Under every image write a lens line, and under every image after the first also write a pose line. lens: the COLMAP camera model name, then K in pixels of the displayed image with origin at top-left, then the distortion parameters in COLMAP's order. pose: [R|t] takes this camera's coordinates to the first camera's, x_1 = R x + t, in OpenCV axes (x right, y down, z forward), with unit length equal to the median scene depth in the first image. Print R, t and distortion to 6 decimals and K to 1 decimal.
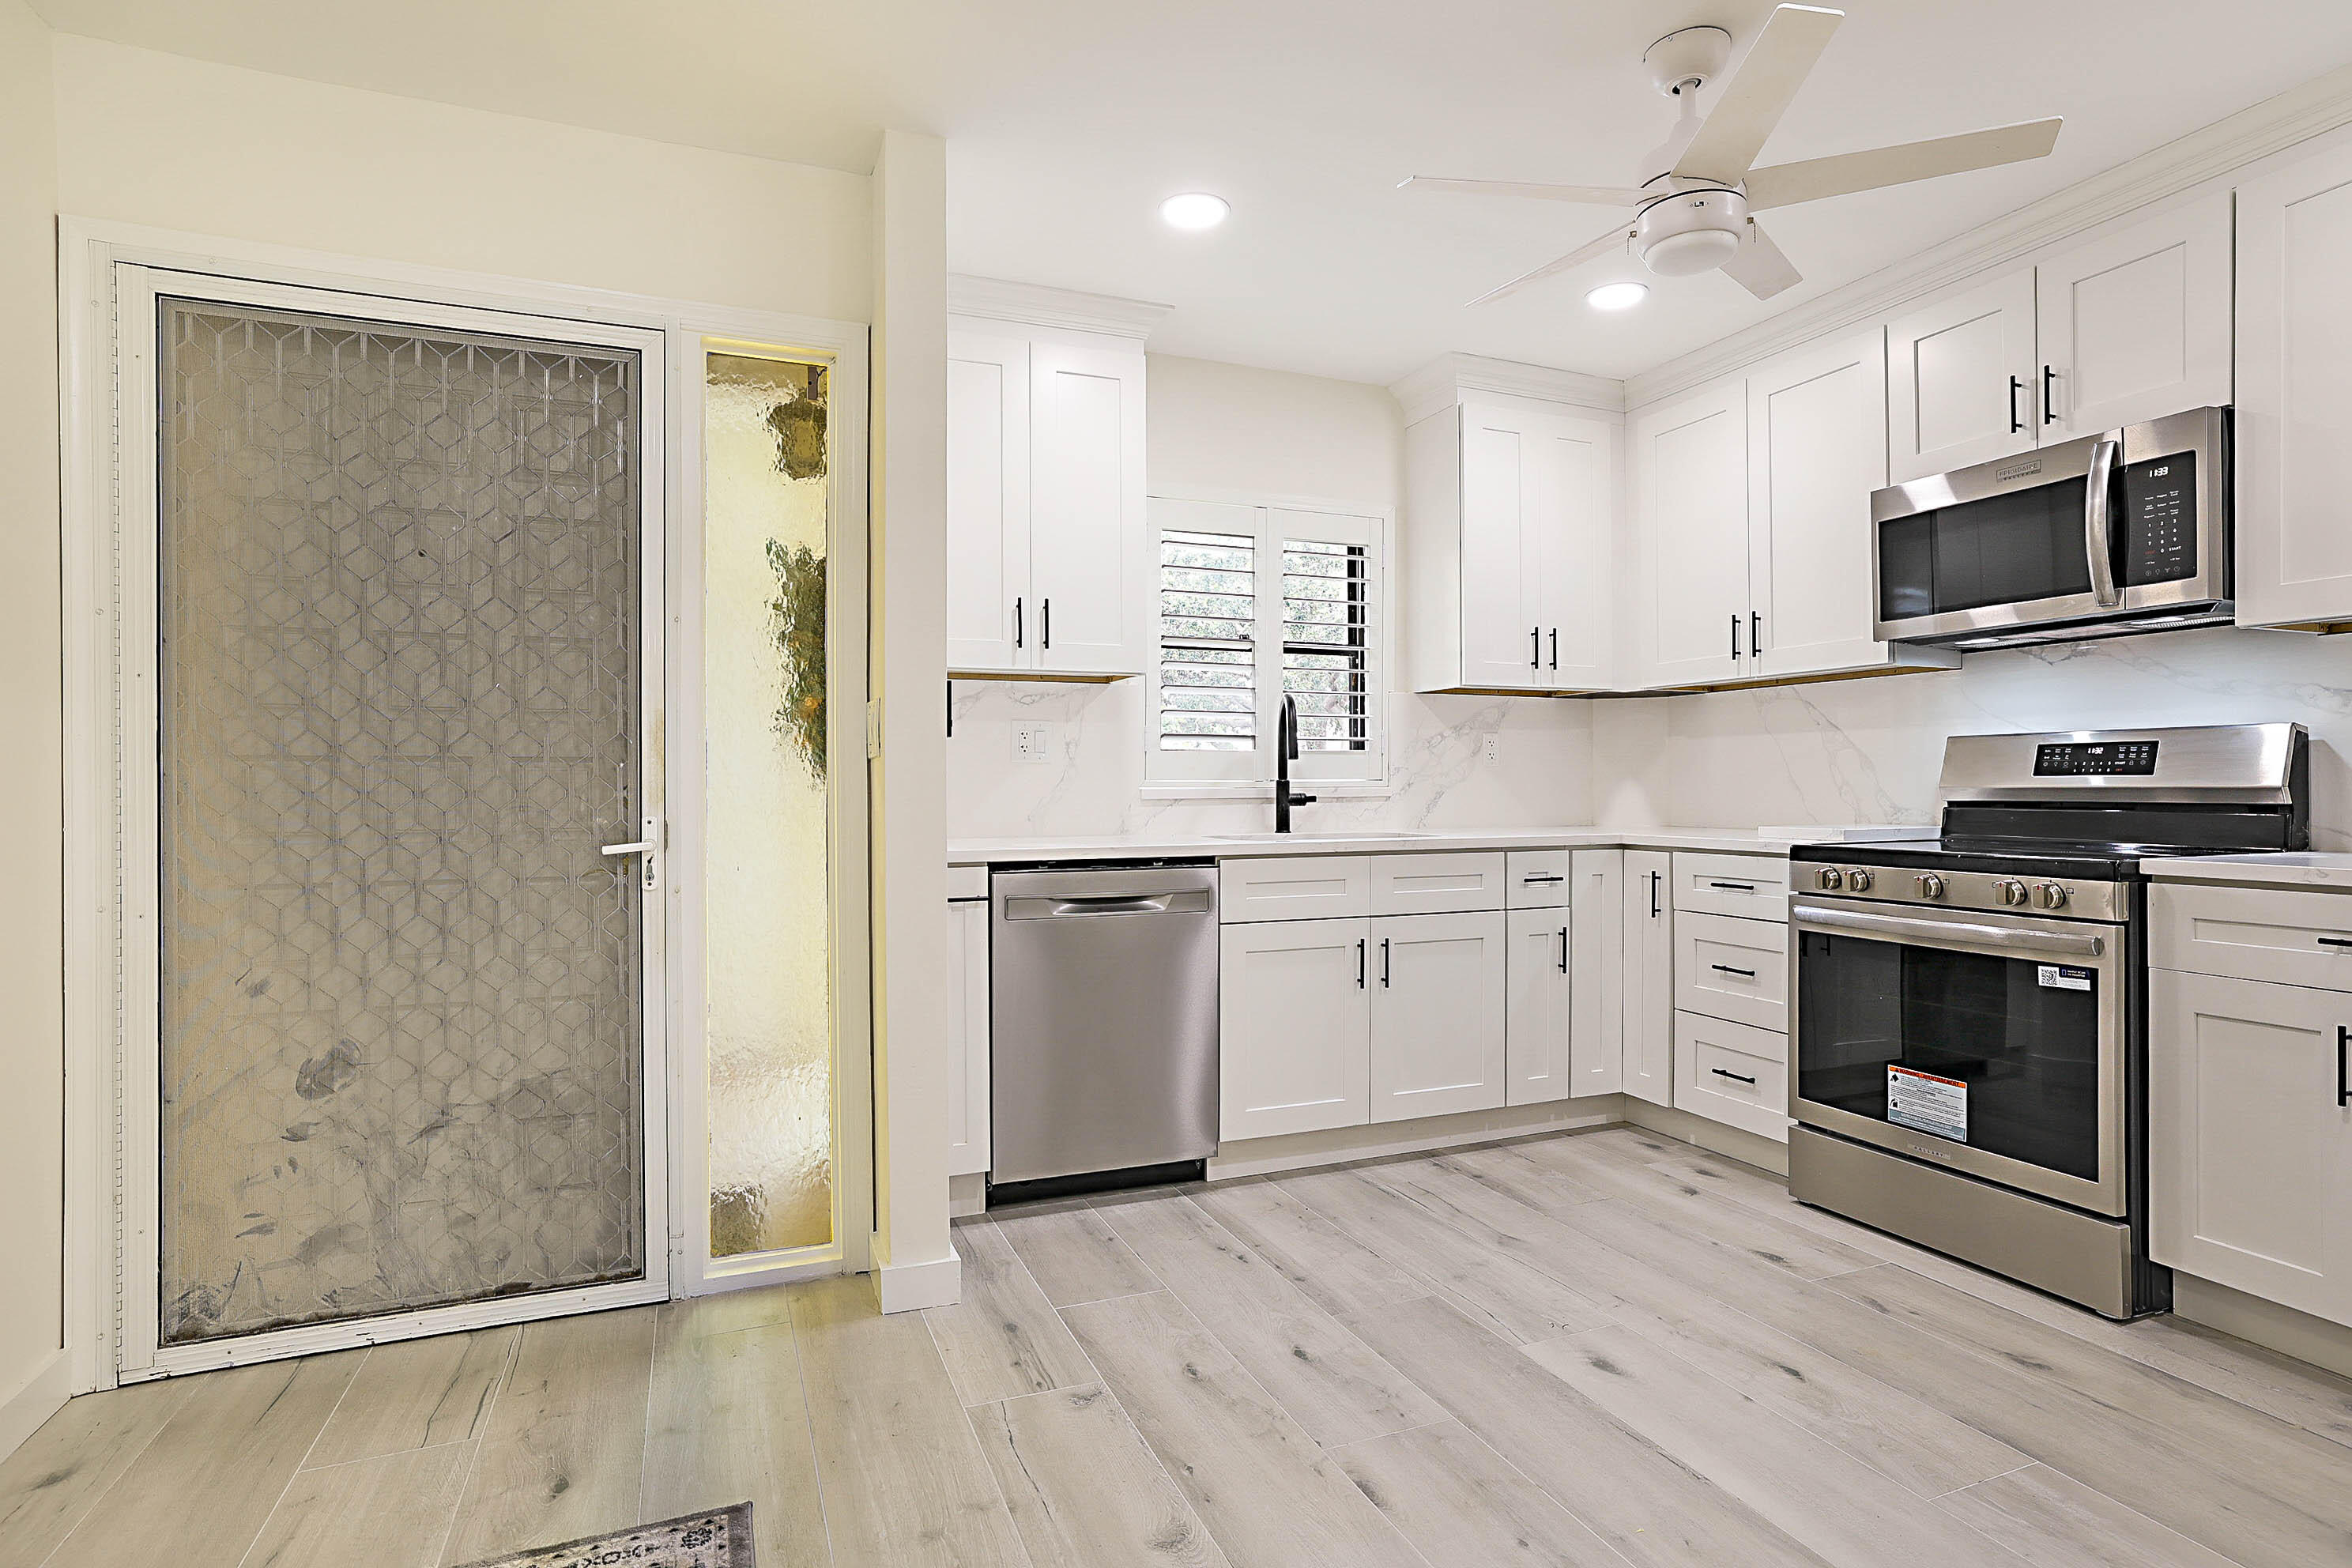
lens RADIAL K [[1186.4, 0, 1176.0], [0, 1186.4, 784.0], [0, 0, 1]] dist [-0.042039, 0.027879]
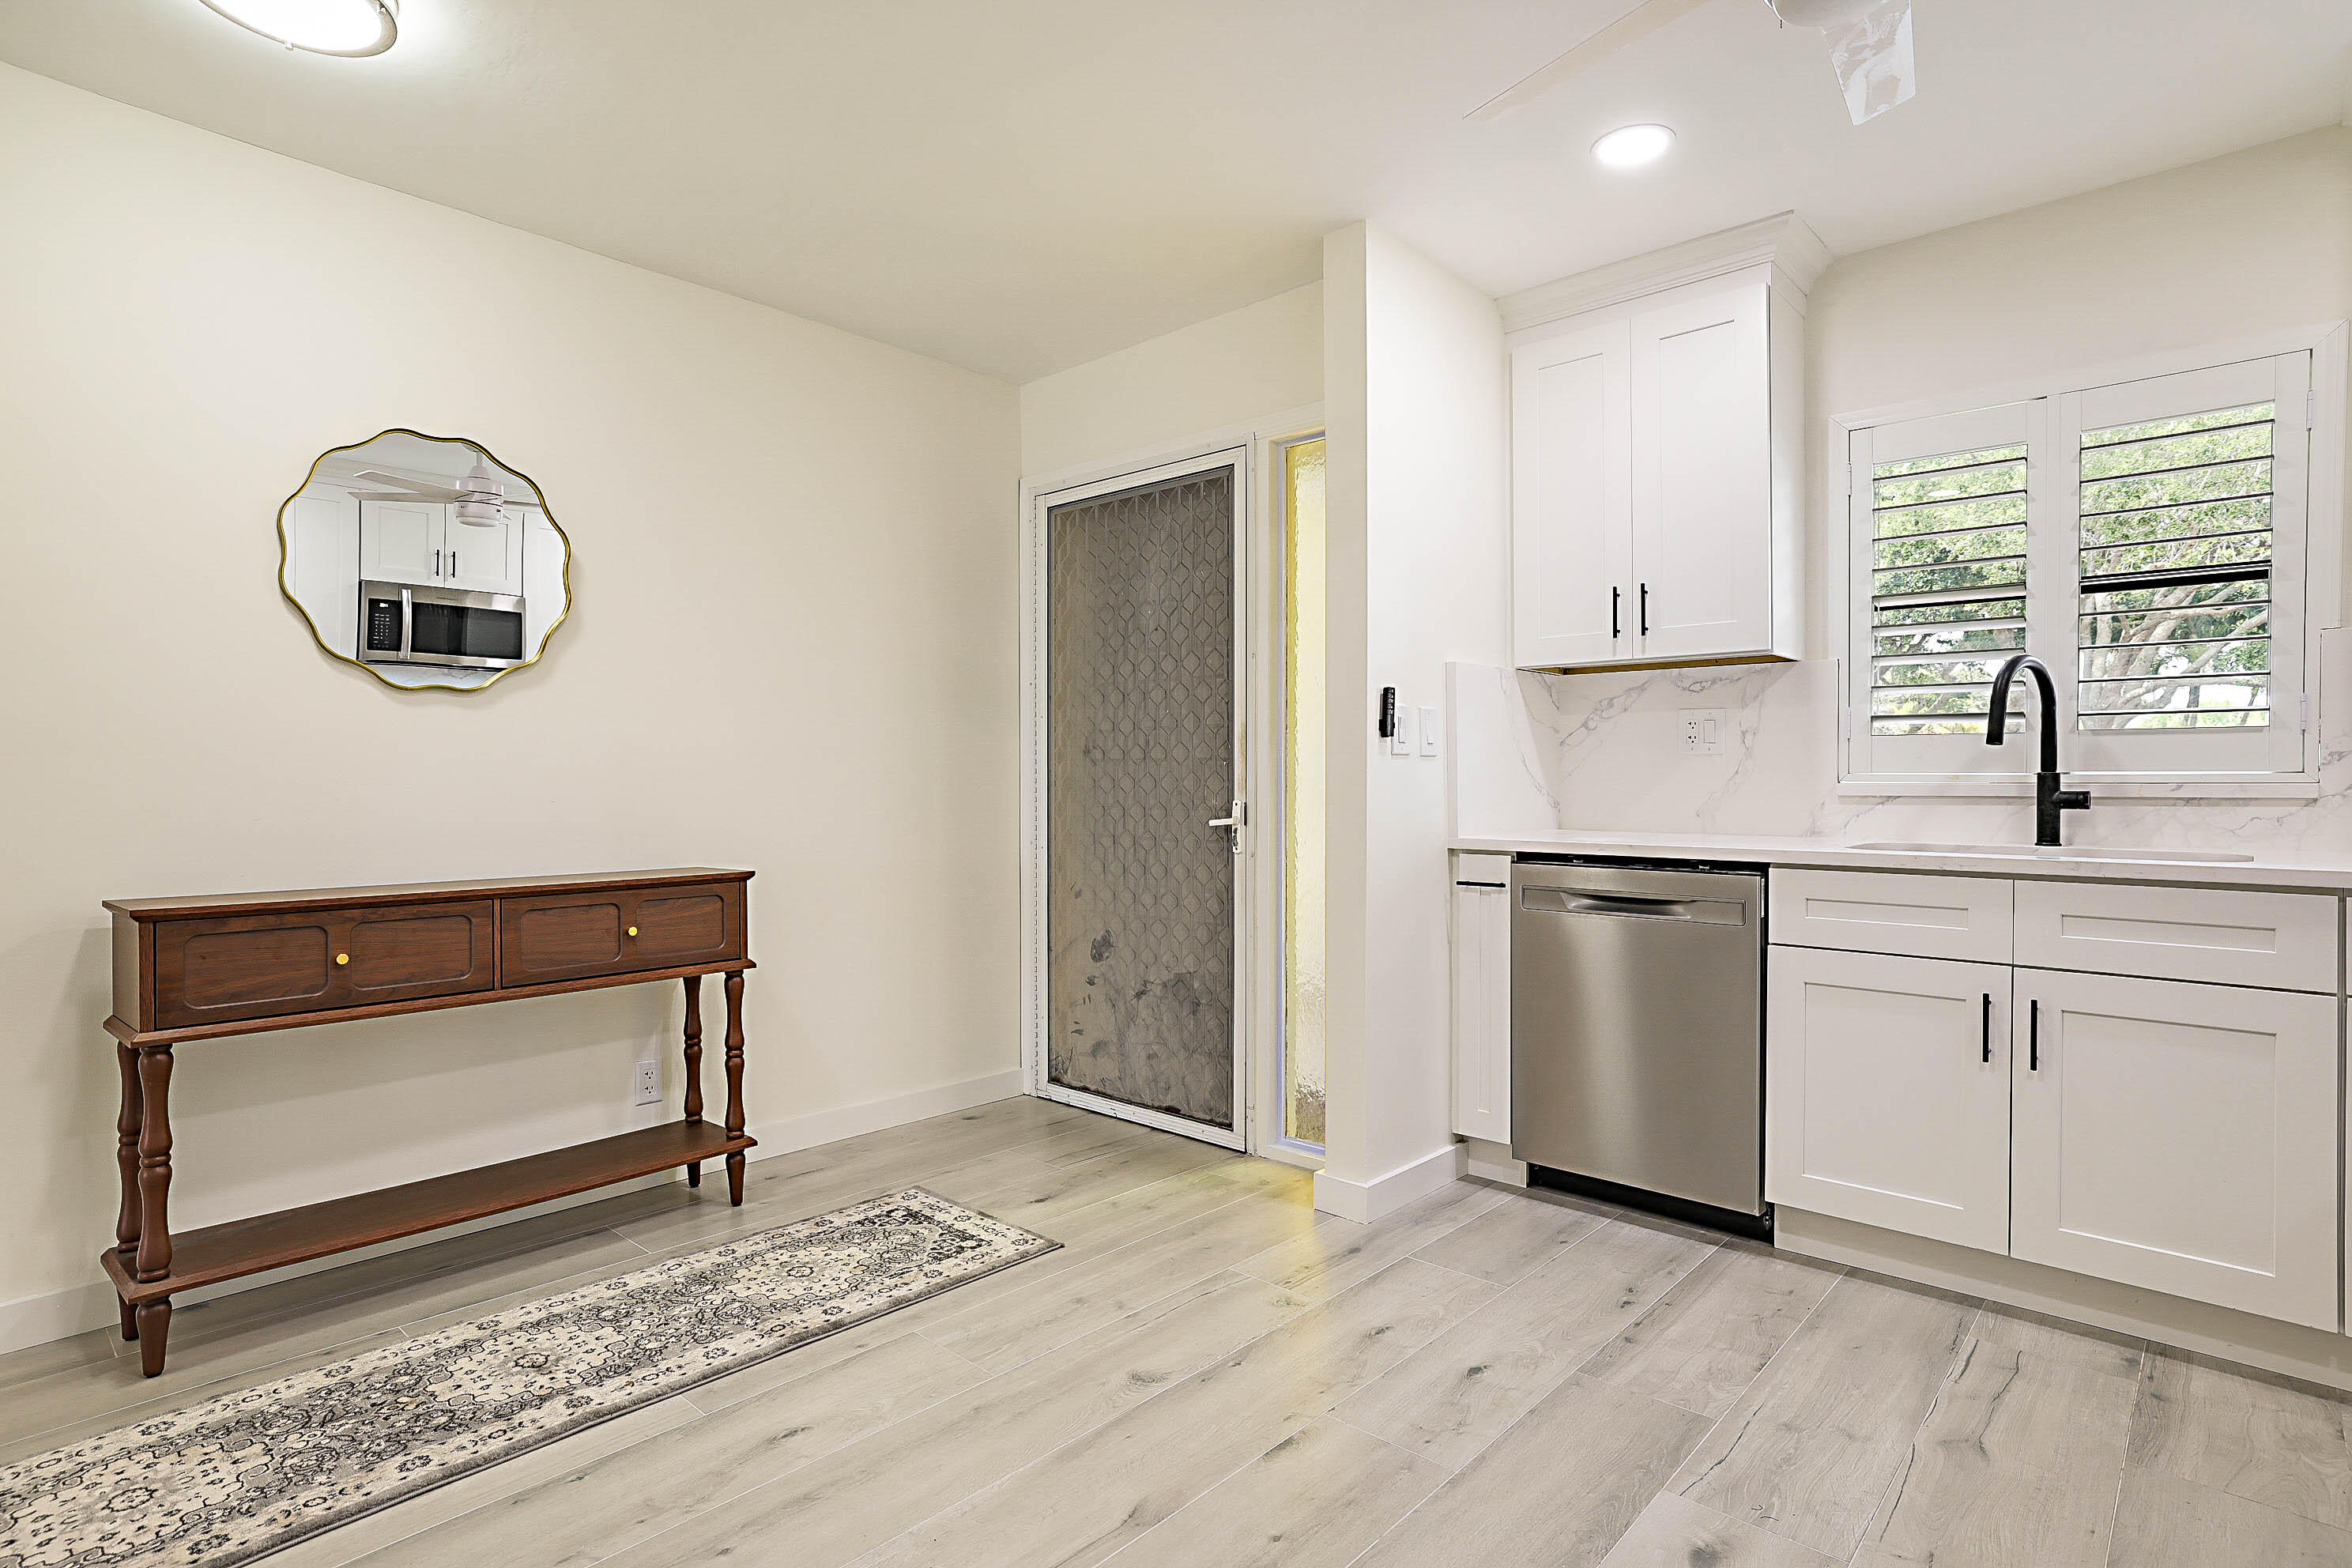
lens RADIAL K [[1186.4, 0, 1176.0], [0, 1186.4, 784.0], [0, 0, 1]] dist [-0.042039, 0.027879]
pose [[0.434332, 0.009310, -0.900705, 0.655946], [-0.000494, 0.999949, 0.010098, -0.004357], [0.900753, -0.003941, 0.434315, 0.277028]]
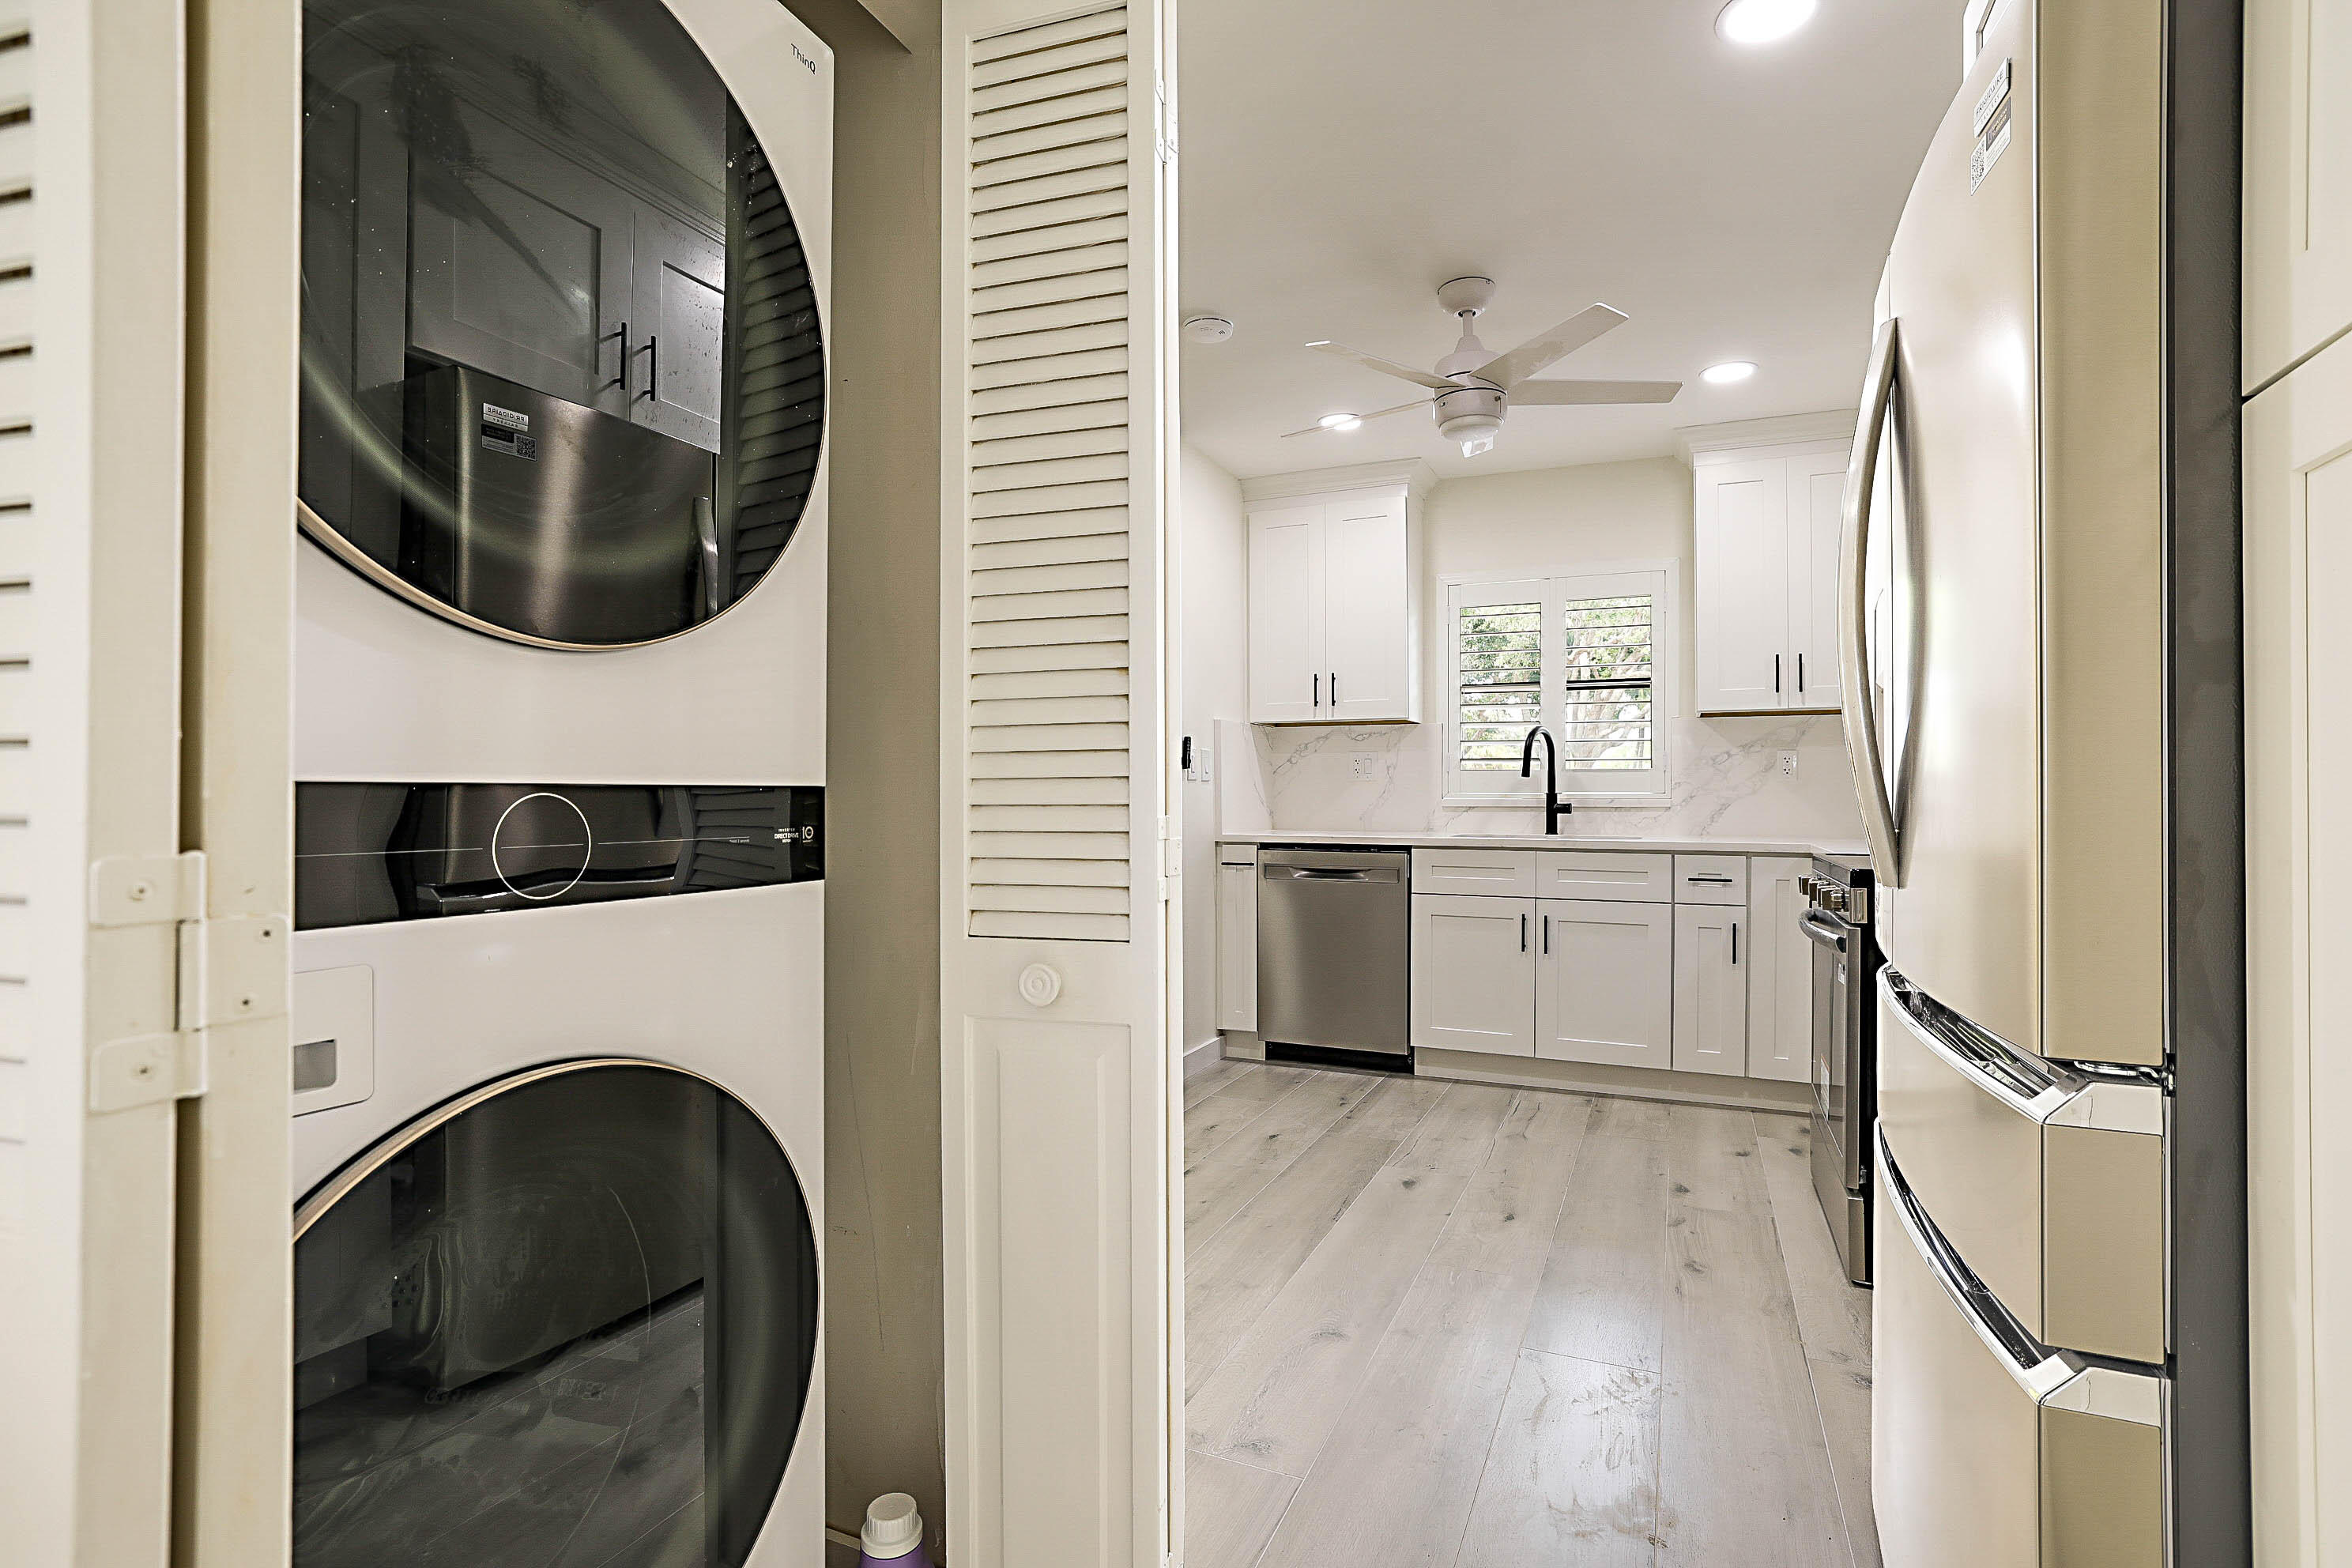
lens RADIAL K [[1115.3, 0, 1176.0], [0, 1115.3, 784.0], [0, 0, 1]] dist [-0.042722, 0.000075]
pose [[0.693144, -0.001505, -0.720797, 0.875477], [-0.004152, 0.999973, -0.006080, -0.005112], [0.720787, 0.007207, 0.693119, -0.150504]]
